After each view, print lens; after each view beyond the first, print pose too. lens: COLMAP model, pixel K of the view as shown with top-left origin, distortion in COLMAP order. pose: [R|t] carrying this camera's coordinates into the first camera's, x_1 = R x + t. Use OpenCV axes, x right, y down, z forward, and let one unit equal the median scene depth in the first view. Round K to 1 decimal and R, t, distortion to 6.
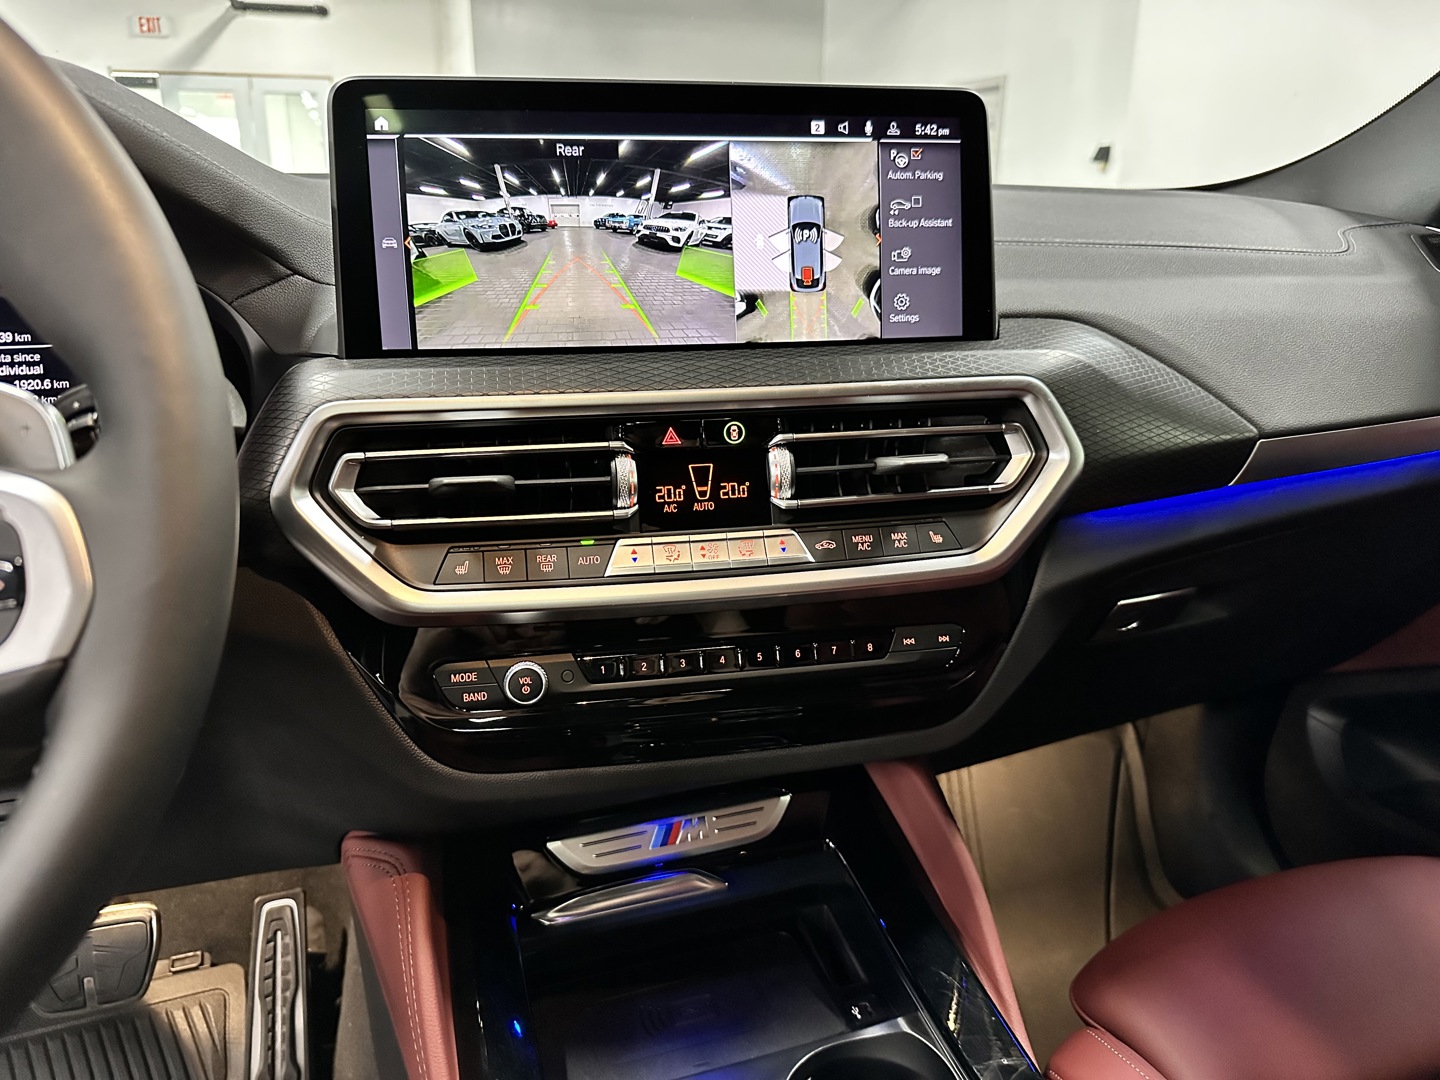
lens RADIAL K [[1054.0, 0, 737.9], [0, 1054.0, 539.5], [0, 0, 1]] dist [0.103256, -0.165184]
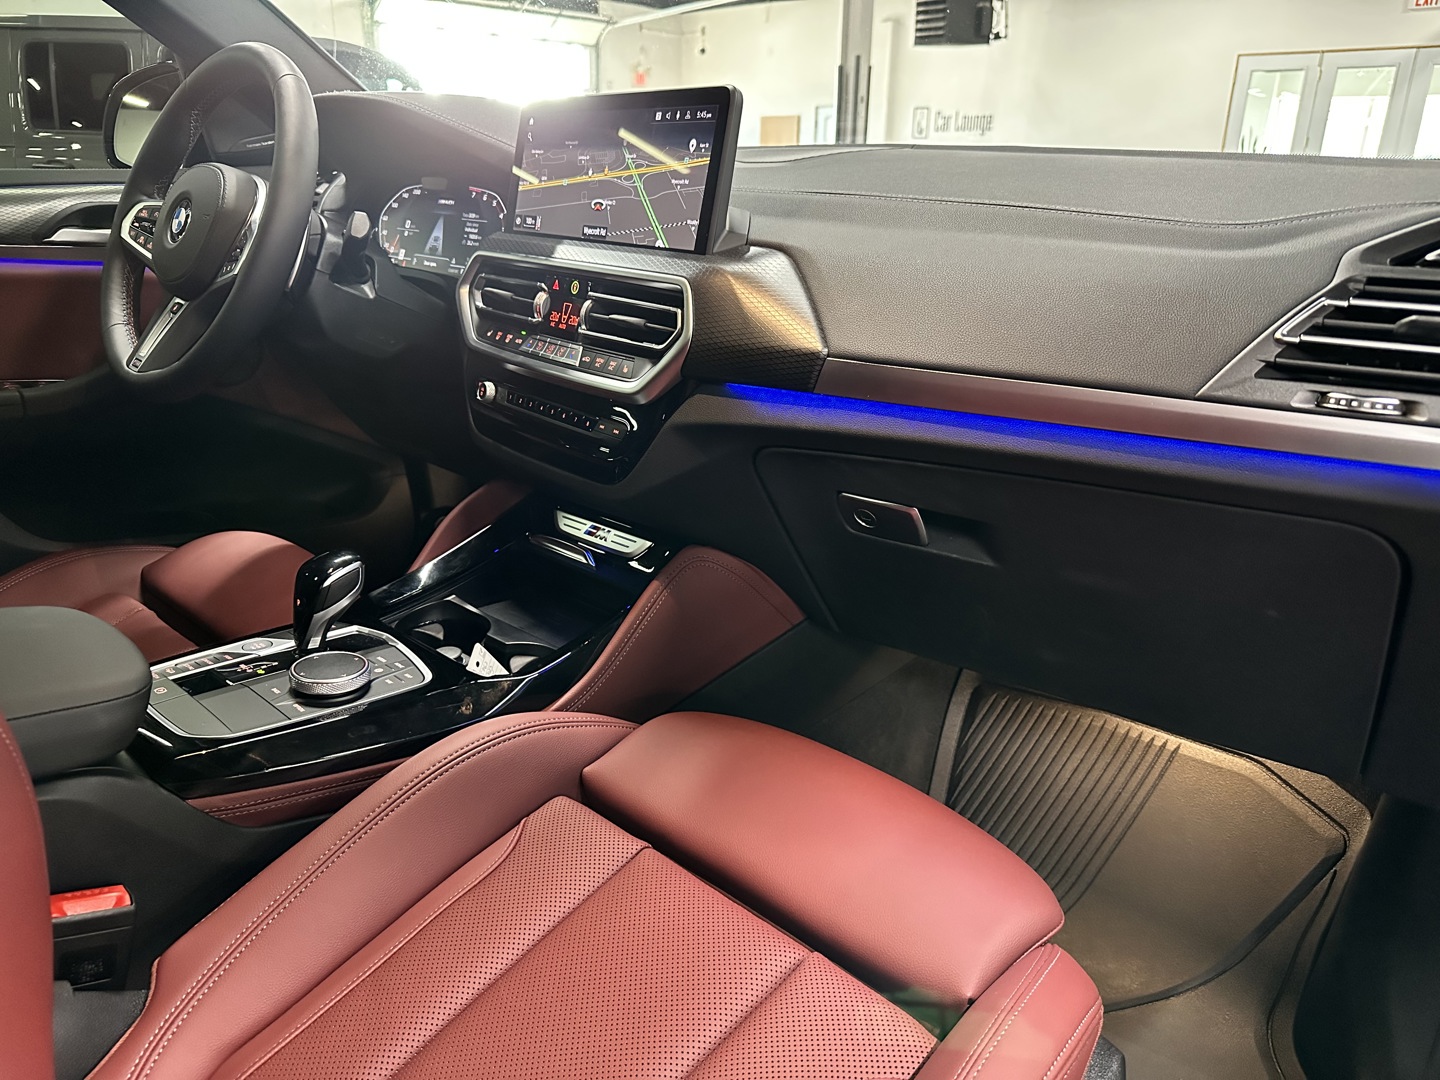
lens RADIAL K [[1020.4, 0, 720.0], [0, 1020.4, 540.0], [0, 0, 1]] dist [0.099642, -0.195105]
pose [[0.476557, 0.303685, -0.825026, 1.683187], [-0.289763, 0.940263, 0.178727, -0.080337], [0.830018, 0.153889, 0.536086, 0.327424]]
